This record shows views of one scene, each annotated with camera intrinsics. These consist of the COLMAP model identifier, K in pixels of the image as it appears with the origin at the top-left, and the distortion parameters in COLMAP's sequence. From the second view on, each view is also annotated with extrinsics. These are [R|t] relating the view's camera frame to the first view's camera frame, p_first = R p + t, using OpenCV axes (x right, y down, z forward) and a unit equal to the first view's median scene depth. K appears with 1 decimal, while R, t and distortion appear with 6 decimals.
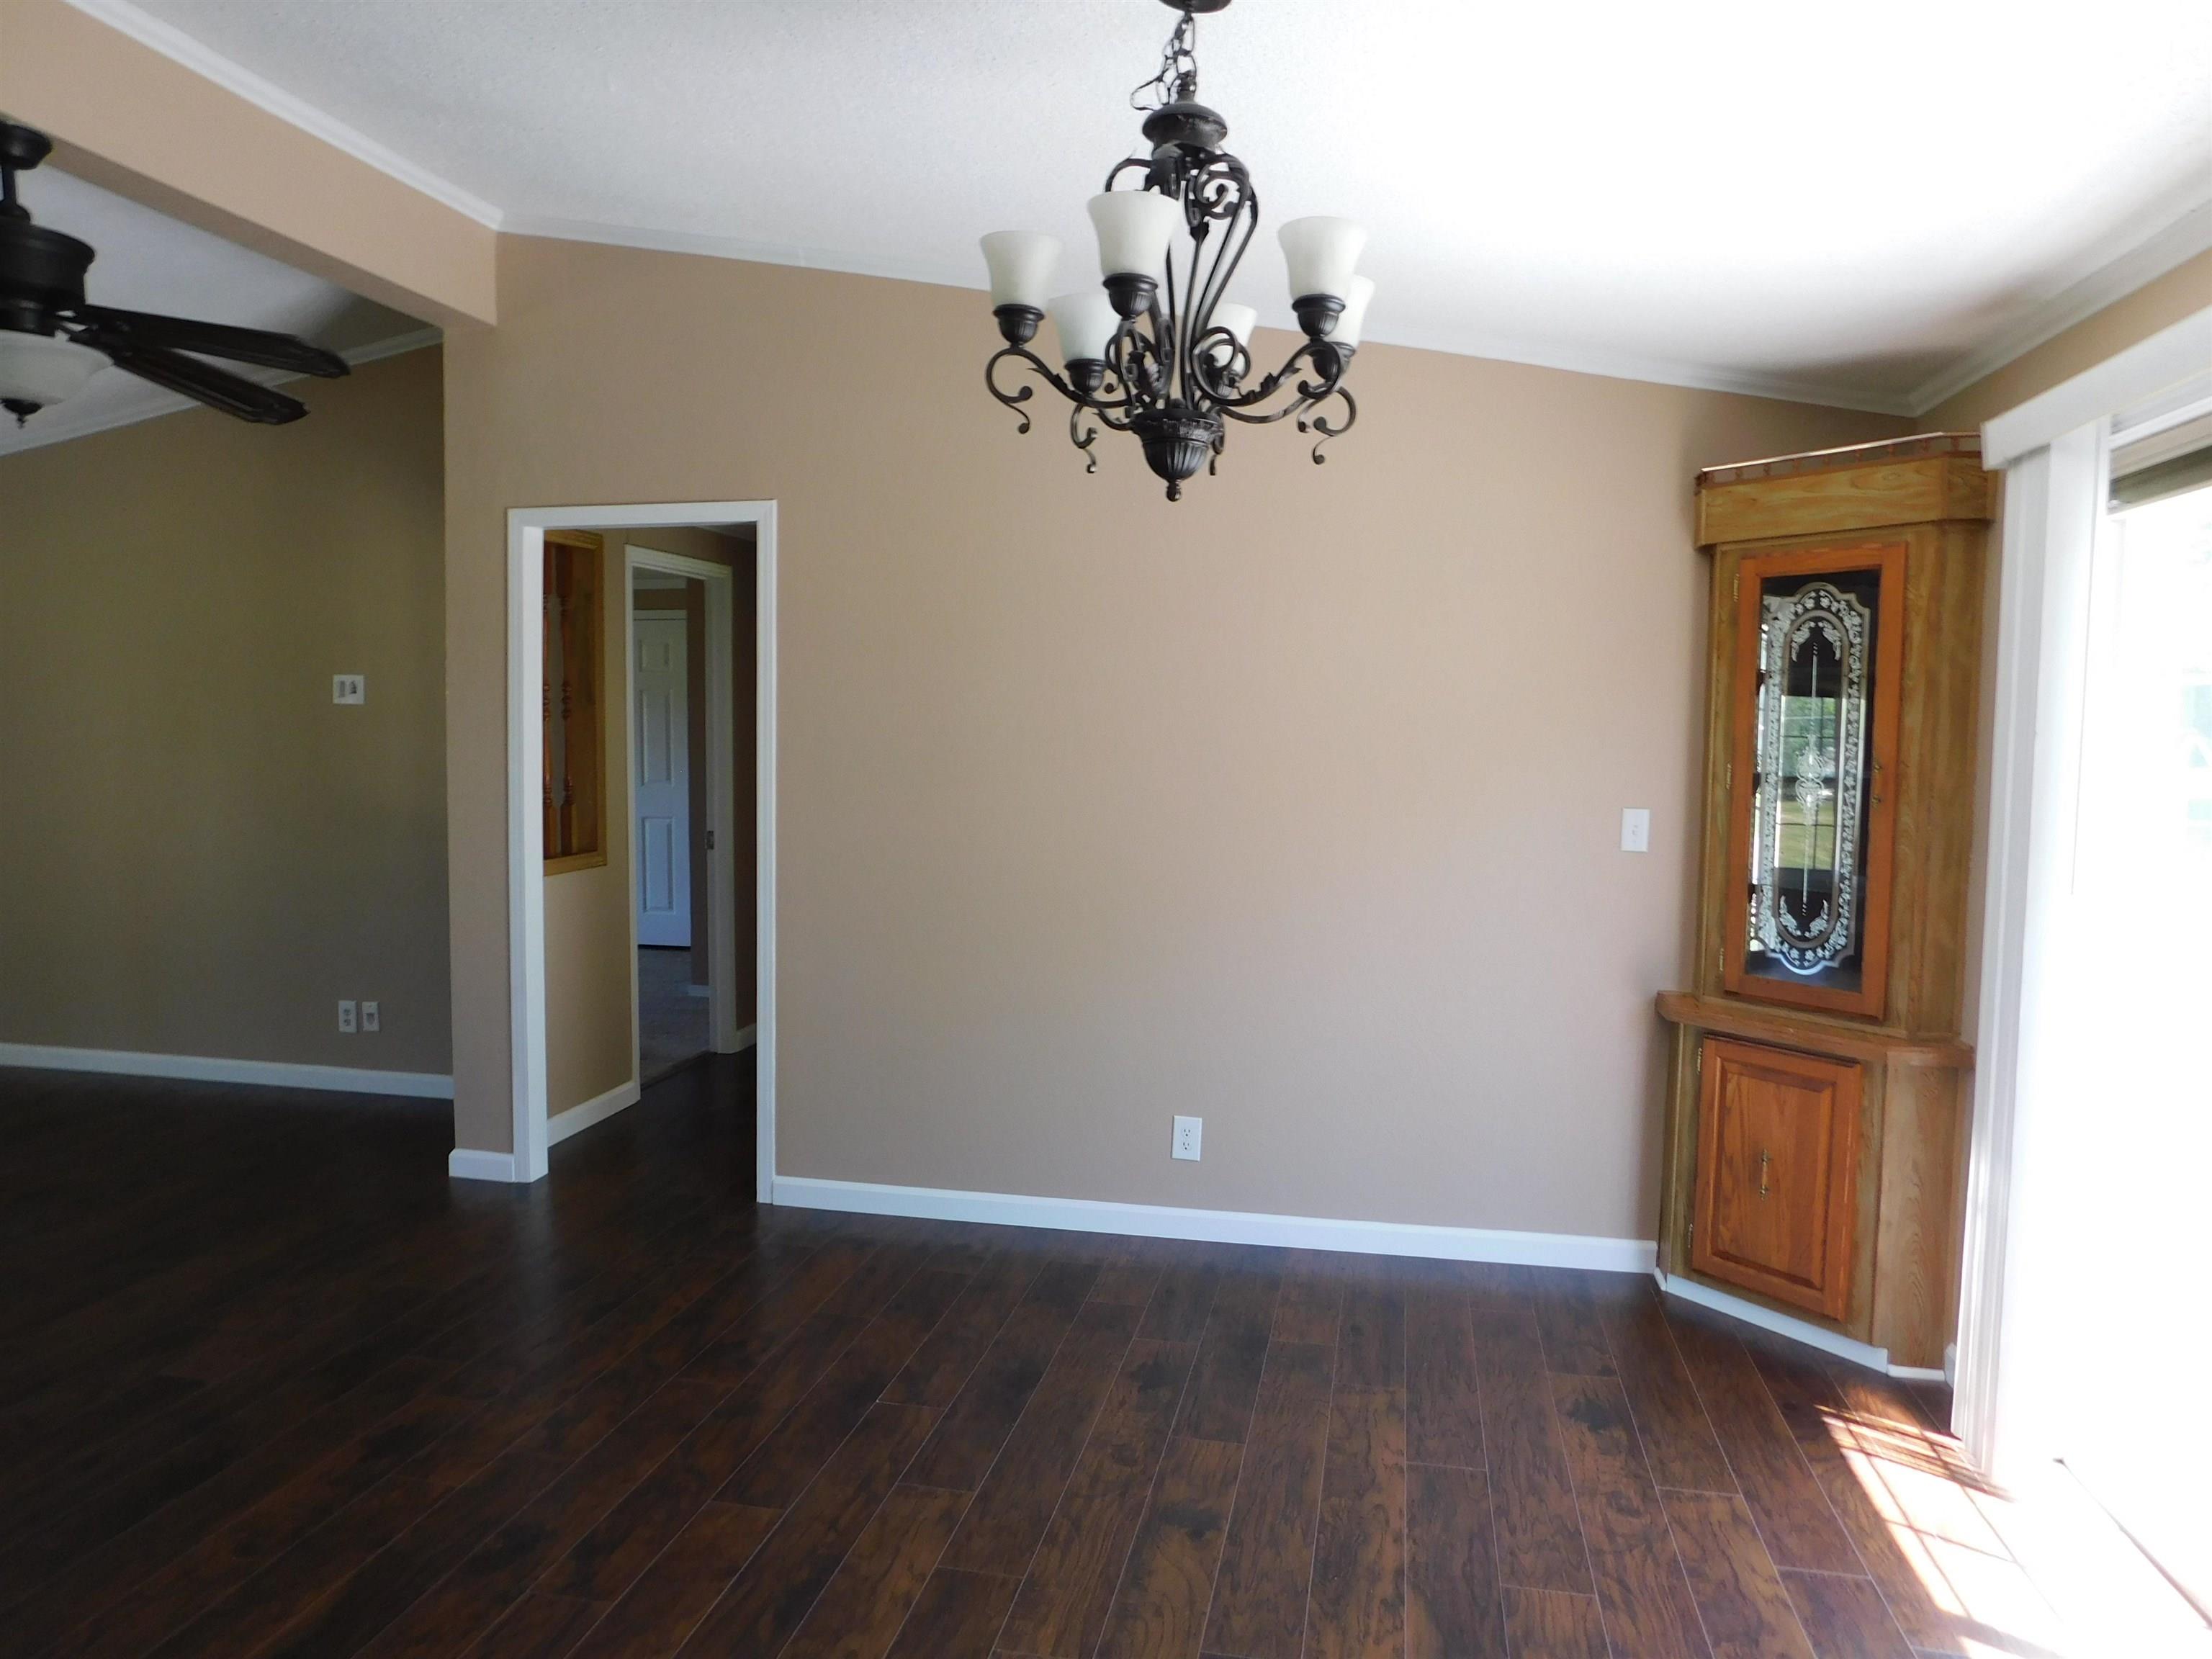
lens RADIAL K [[1461.0, 0, 1106.0], [0, 1461.0, 829.5], [0, 0, 1]] dist [-0.079813, 0.070477]
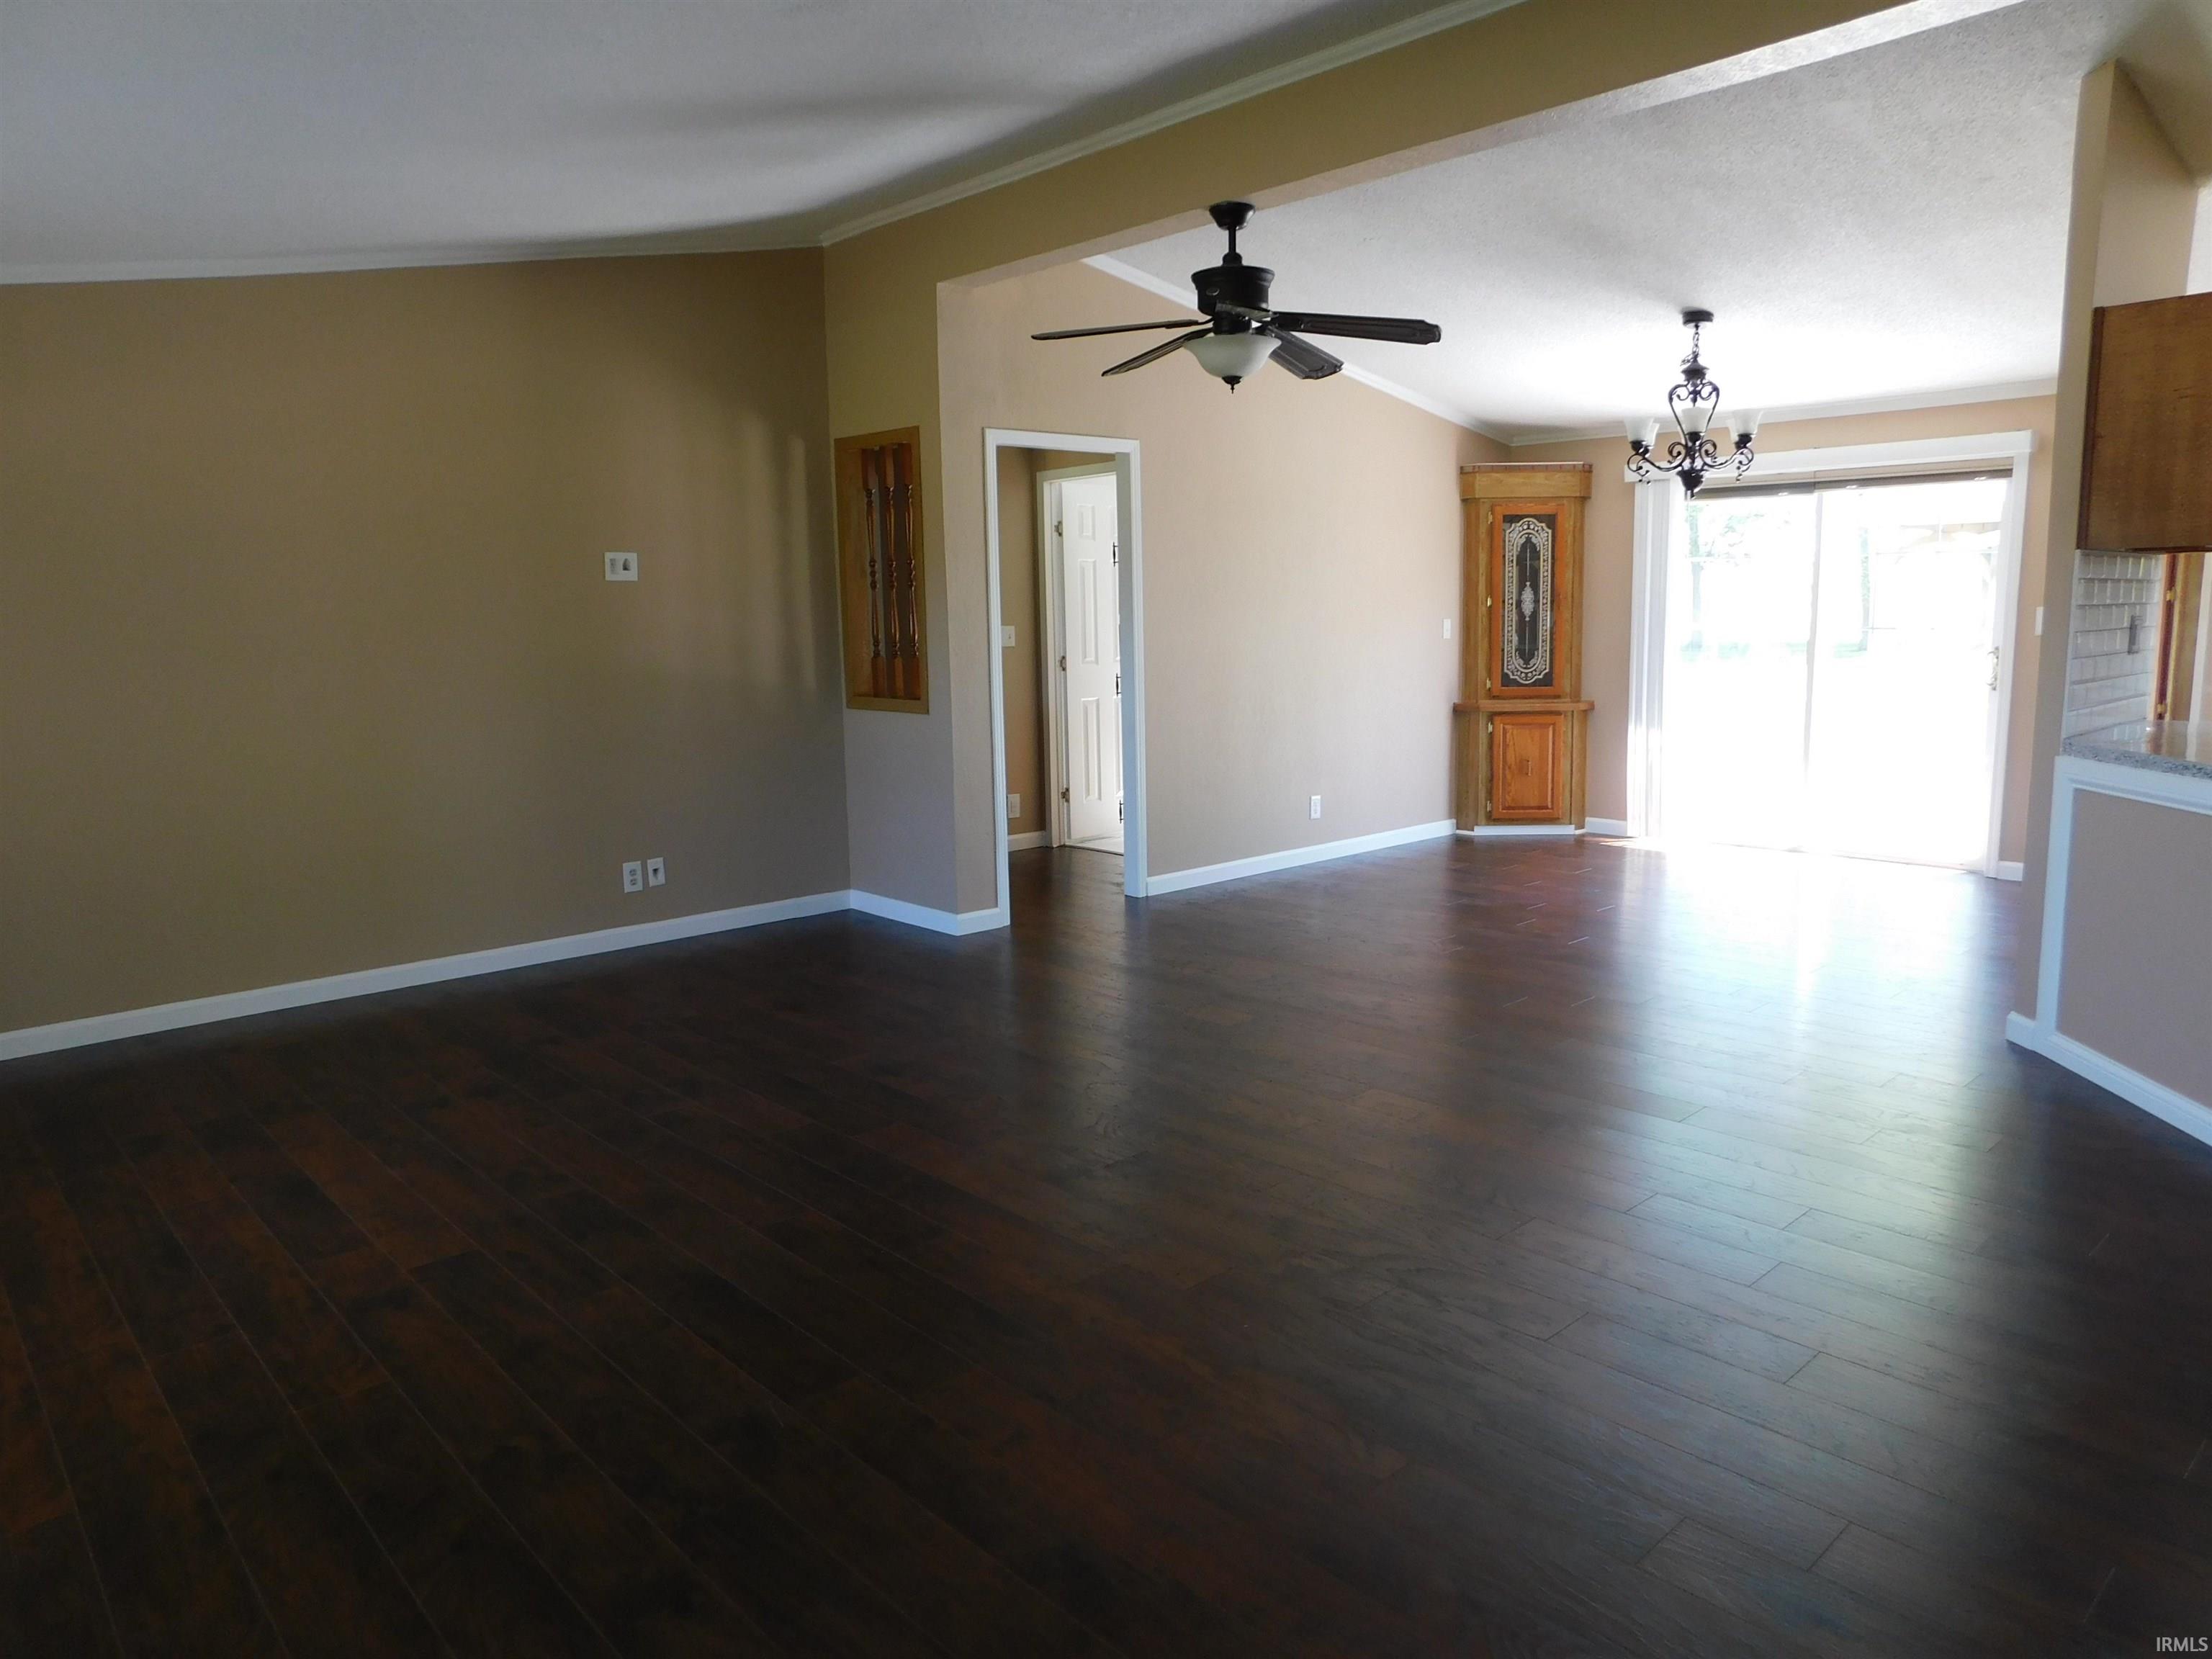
lens RADIAL K [[1461.0, 0, 1106.0], [0, 1461.0, 829.5], [0, 0, 1]] dist [-0.079813, 0.070477]
pose [[0.587897, -0.144081, 0.796001, -1.692721], [0.085808, 0.989566, 0.115742, 0.002030], [-0.804372, 0.000259, 0.594126, 0.115756]]
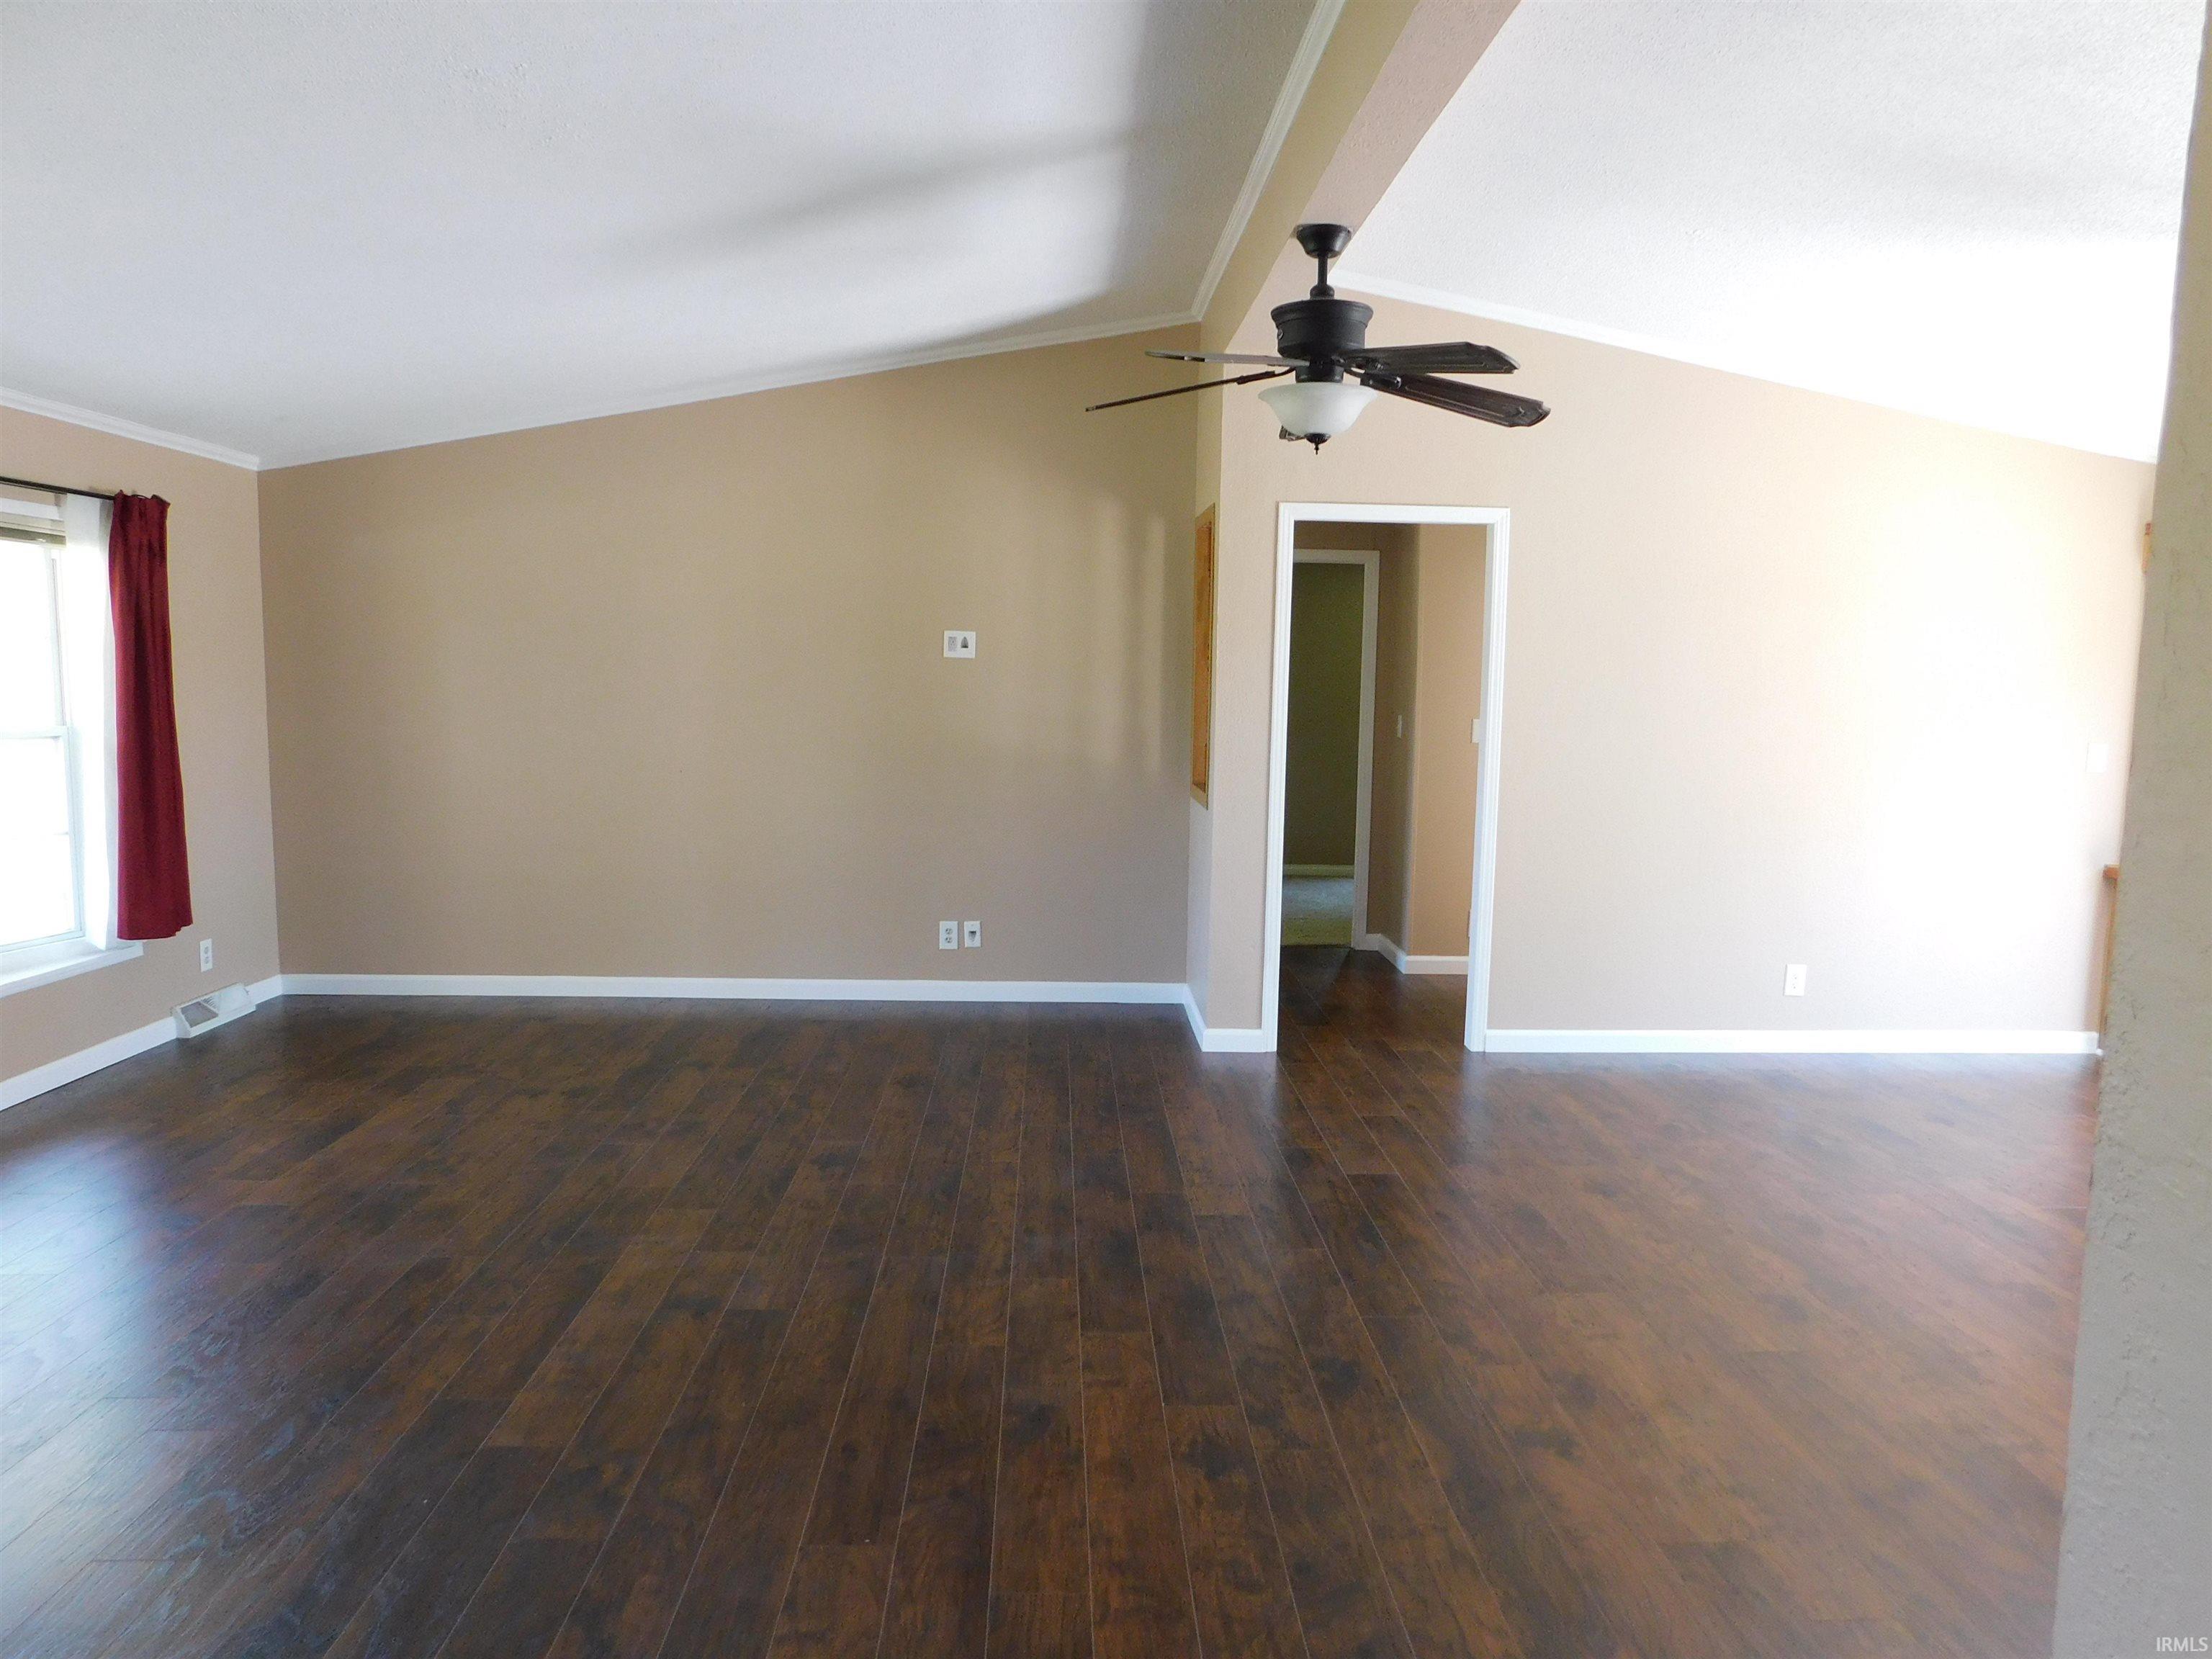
lens RADIAL K [[1461.0, 0, 1106.0], [0, 1461.0, 829.5], [0, 0, 1]] dist [-0.079813, 0.070477]
pose [[0.972950, -0.018877, 0.230244, -0.968216], [0.010736, 0.999274, 0.036558, 0.009793], [-0.230767, -0.033097, 0.972446, -0.202908]]
